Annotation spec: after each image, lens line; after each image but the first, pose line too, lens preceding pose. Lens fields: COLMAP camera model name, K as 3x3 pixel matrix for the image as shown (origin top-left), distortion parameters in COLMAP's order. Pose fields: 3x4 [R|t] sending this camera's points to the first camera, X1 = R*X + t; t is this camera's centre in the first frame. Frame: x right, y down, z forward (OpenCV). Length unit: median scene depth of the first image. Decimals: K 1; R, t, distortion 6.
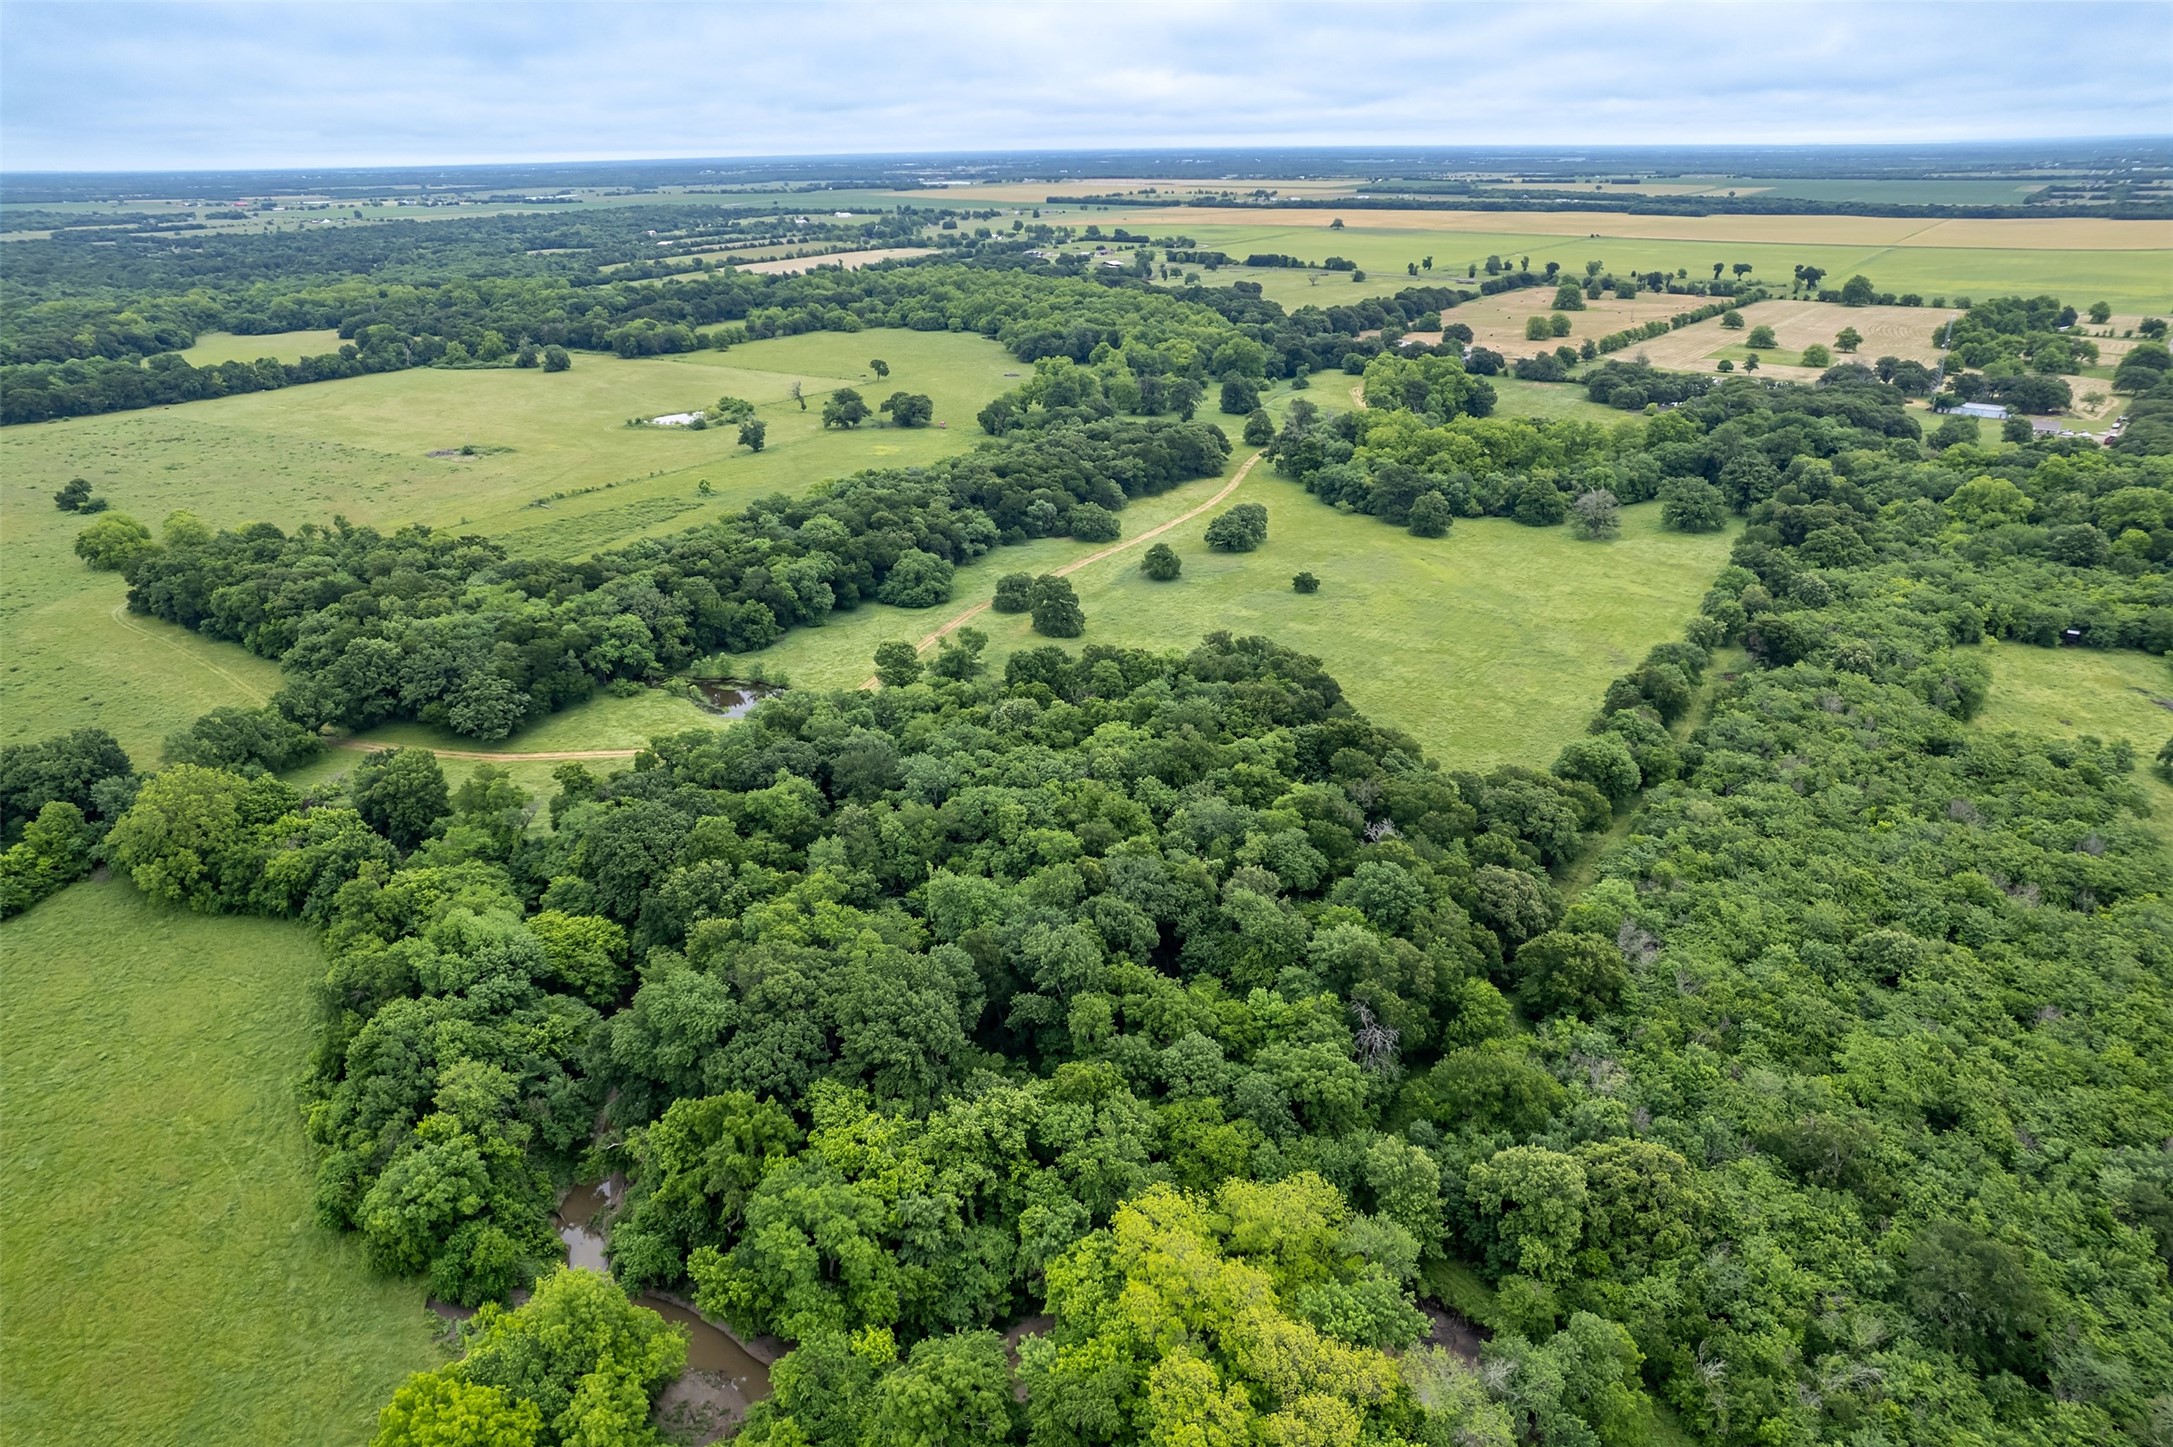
lens RADIAL K [[1382.3, 0, 1093.5], [0, 1382.3, 729.9], [0, 0, 1]] dist [-0.073744, 0.063684]
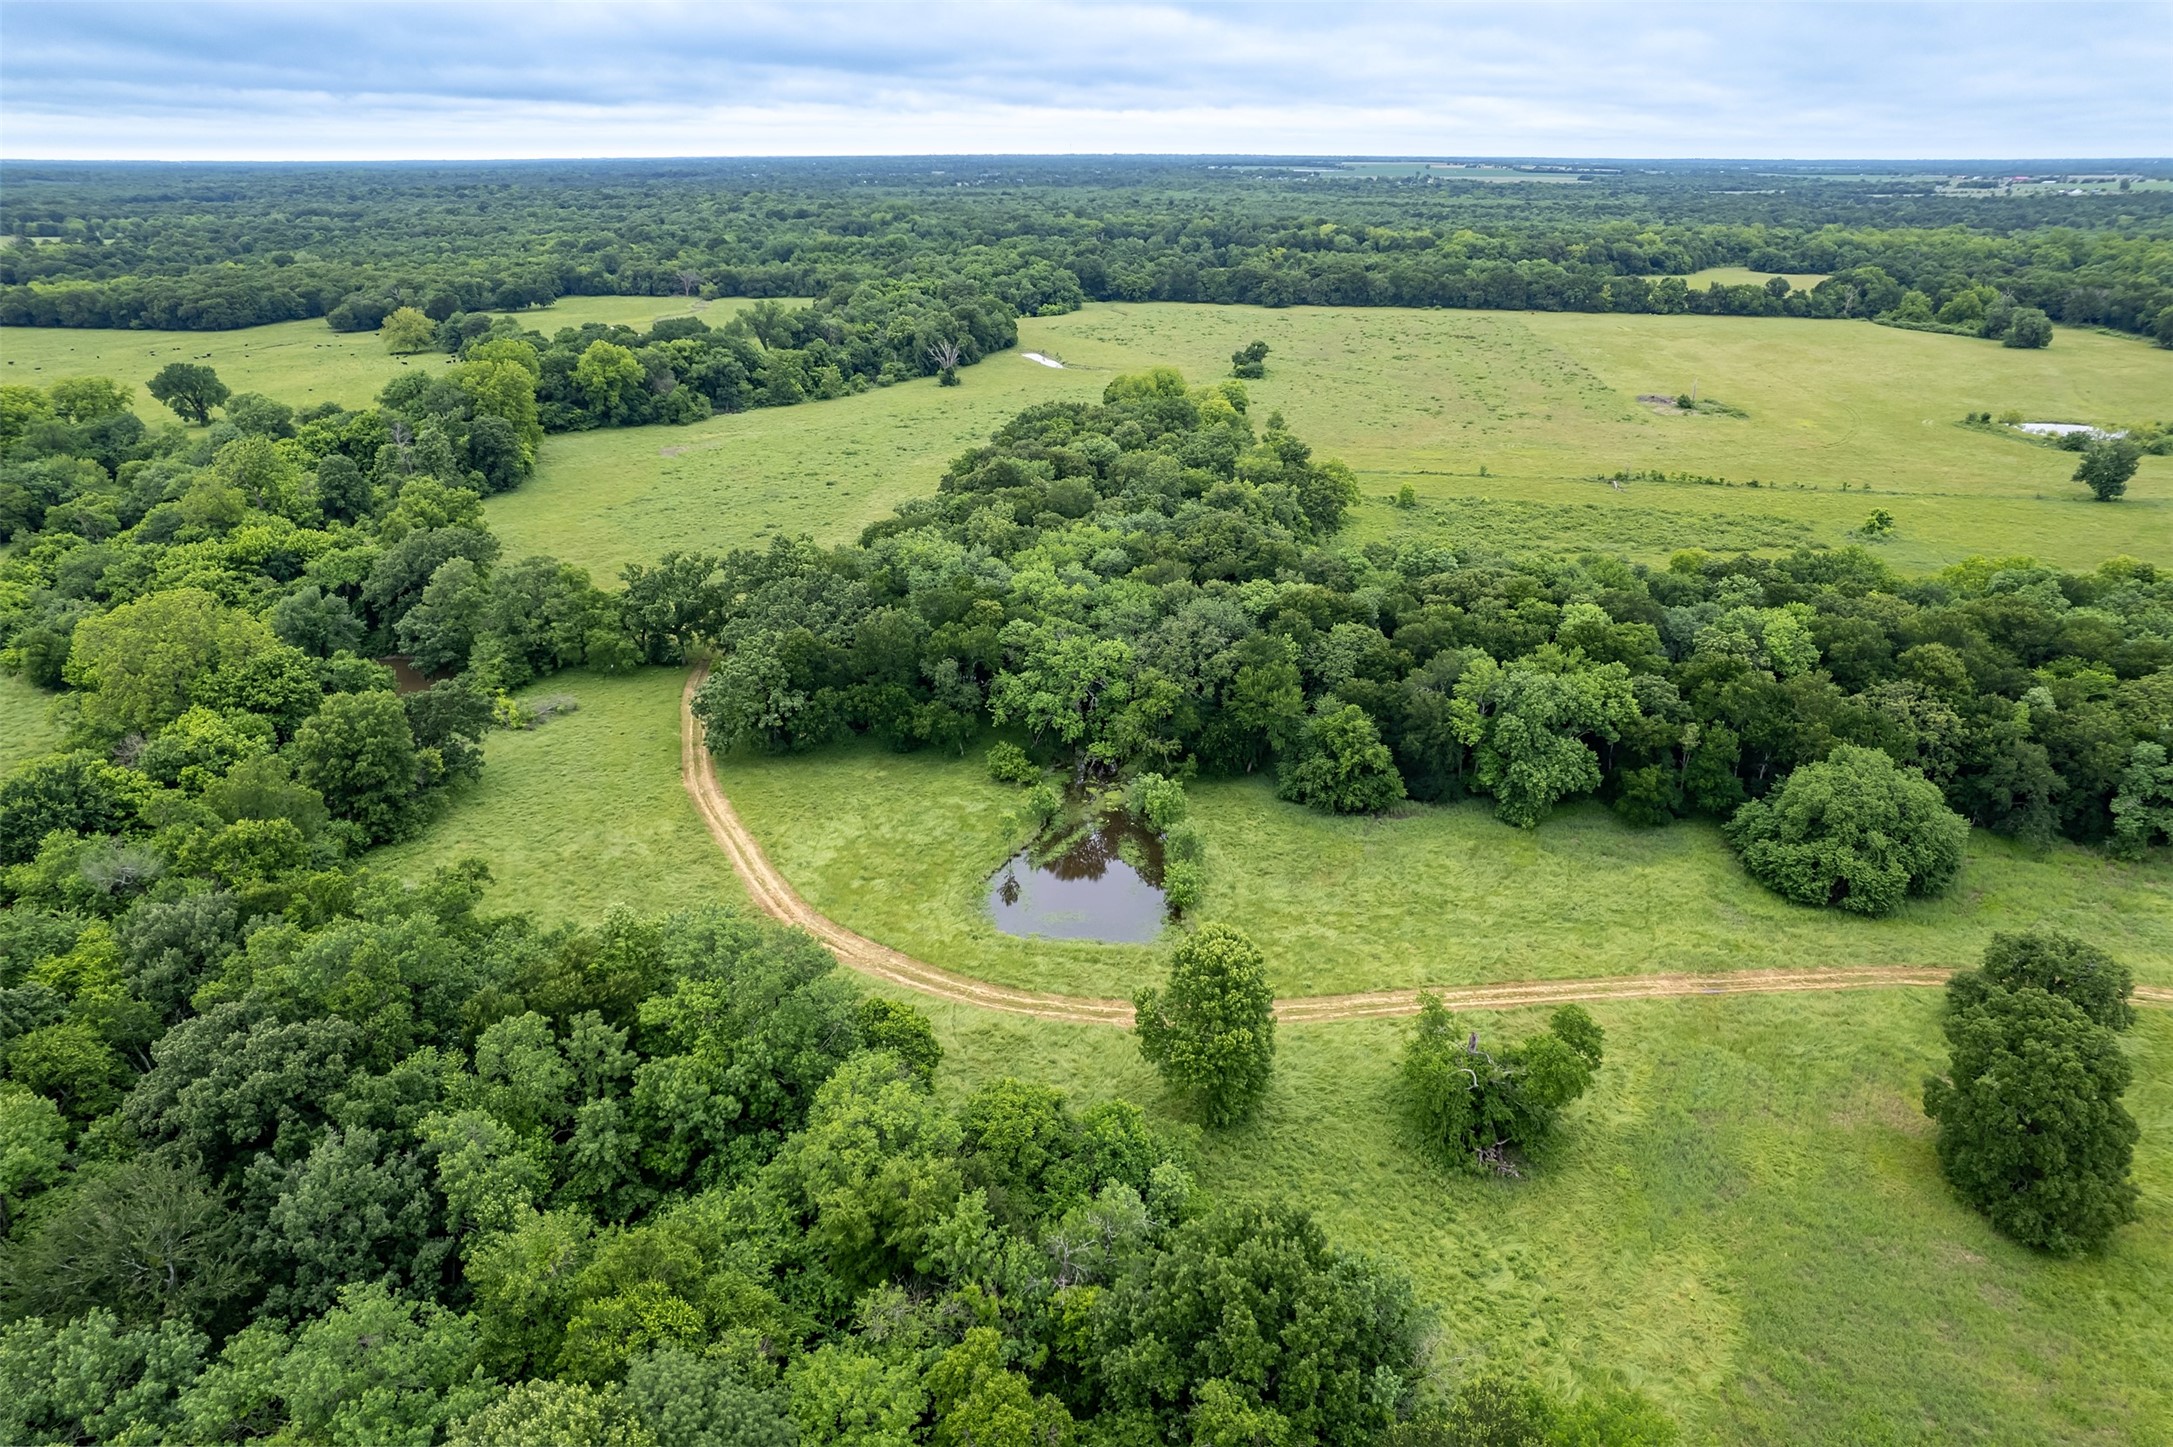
lens RADIAL K [[1382.3, 0, 1093.5], [0, 1382.3, 729.9], [0, 0, 1]] dist [-0.073744, 0.063684]
pose [[0.422202, 0.365682, -0.829471, 0.052933], [-0.361979, 0.906917, 0.215577, -0.086556], [0.831093, 0.209234, 0.515272, 0.391274]]
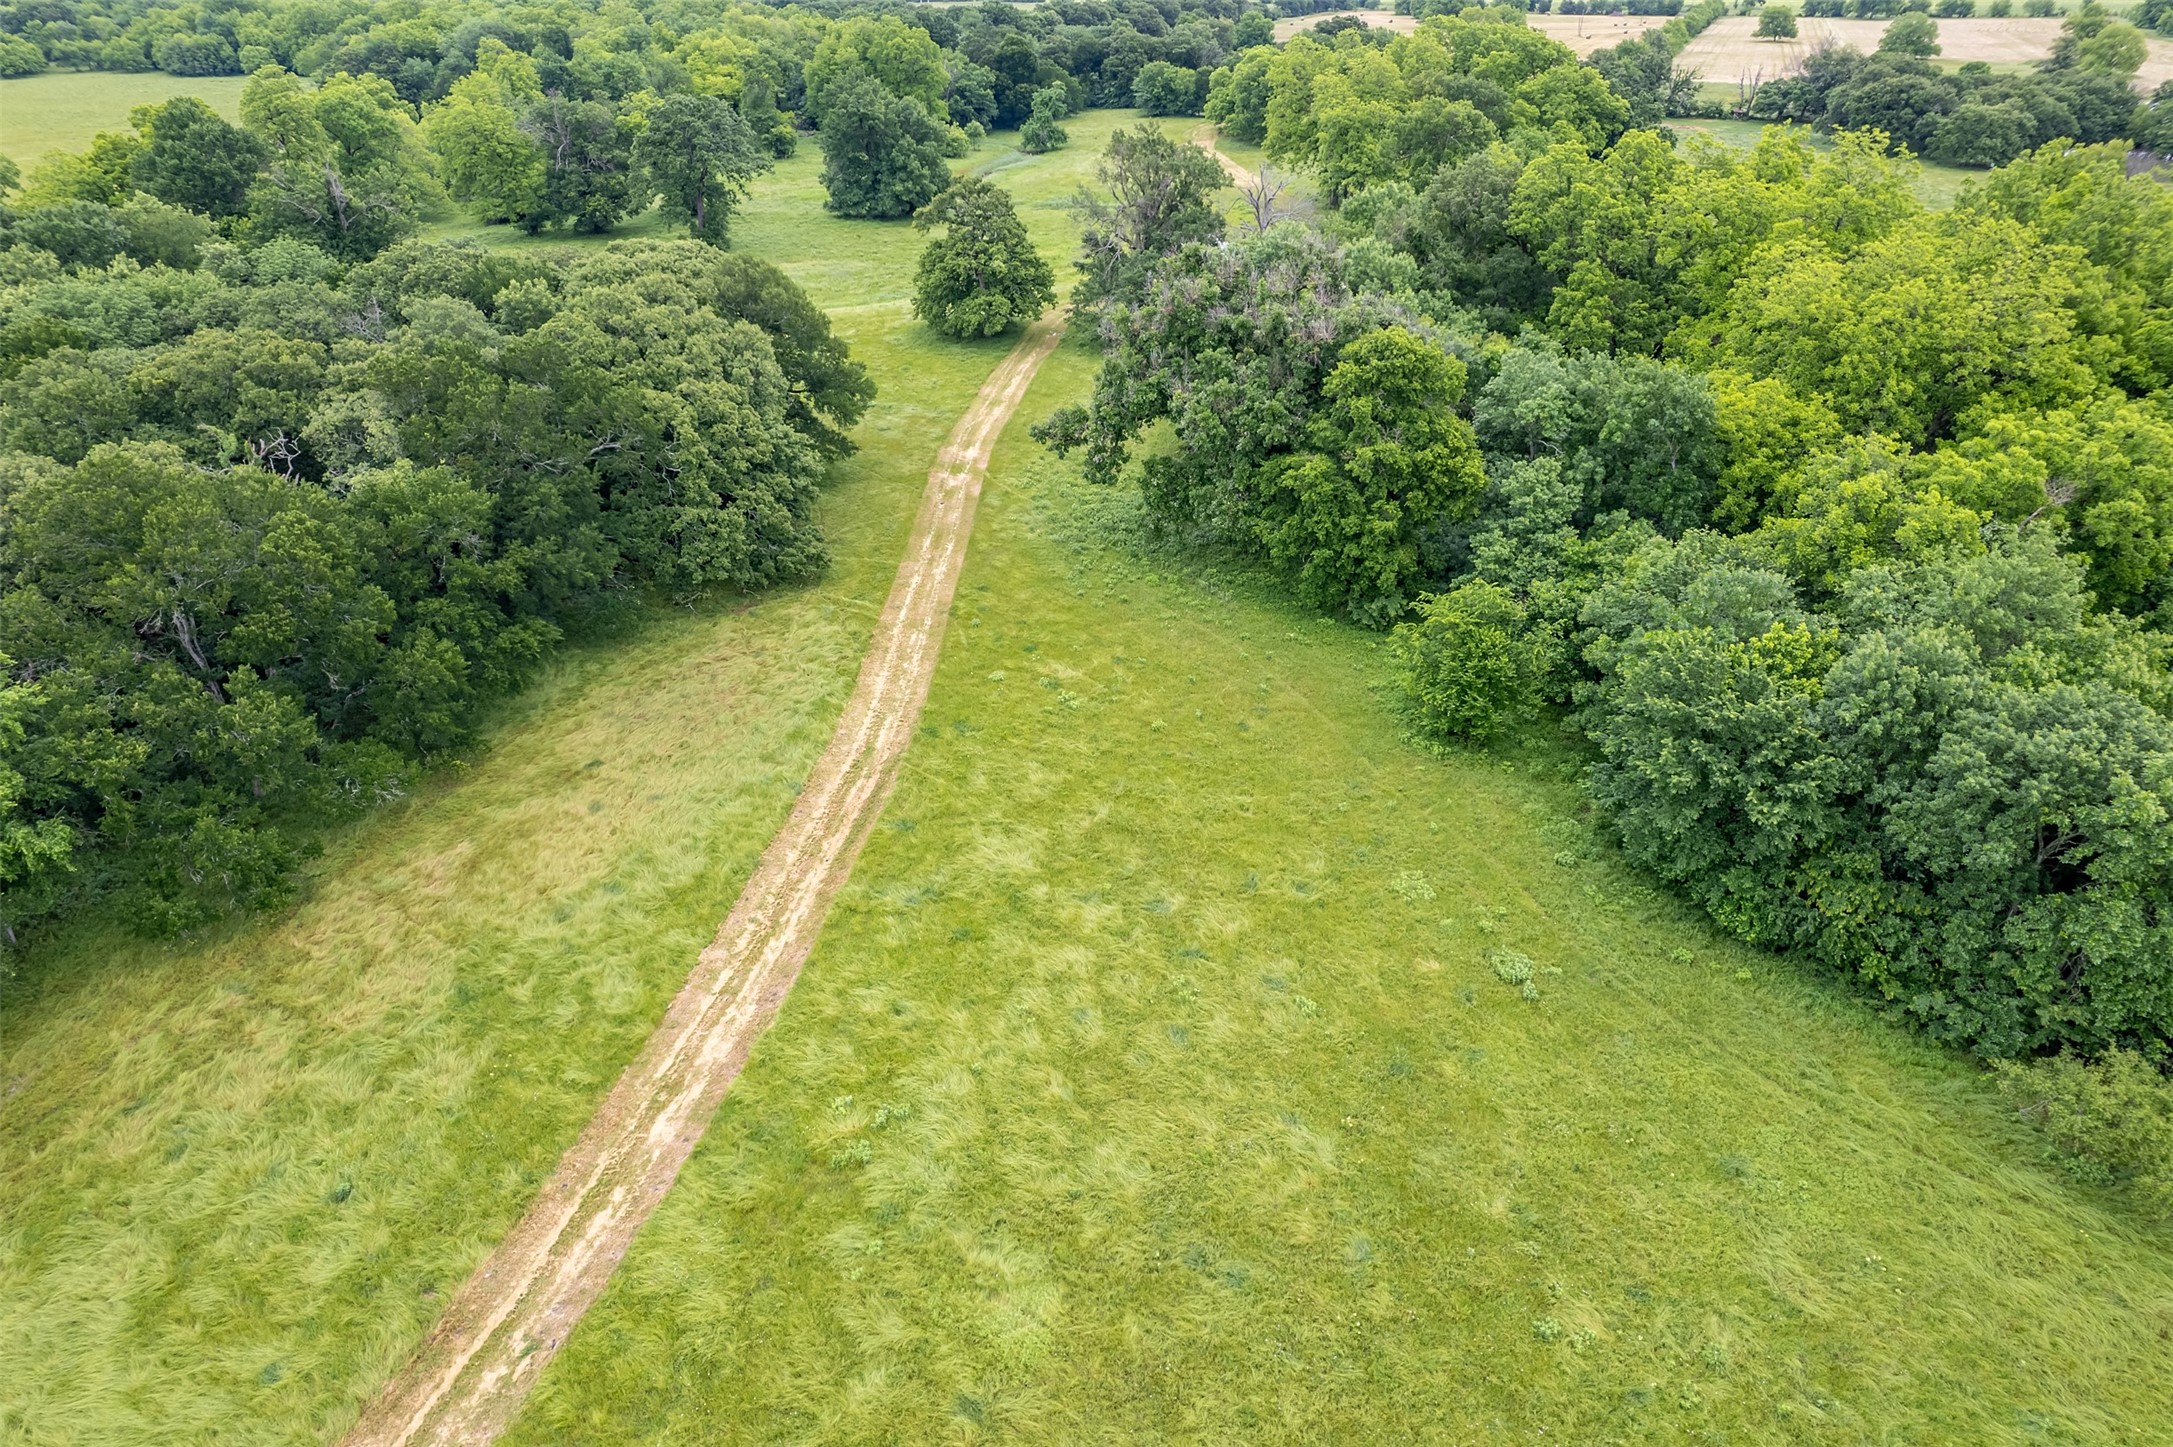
lens RADIAL K [[1382.3, 0, 1093.5], [0, 1382.3, 729.9], [0, 0, 1]] dist [-0.073744, 0.063684]
pose [[0.969969, -0.111804, 0.216009, 0.072835], [0.086411, 0.988557, 0.123645, -0.154007], [-0.227361, -0.101266, 0.968531, 0.695520]]
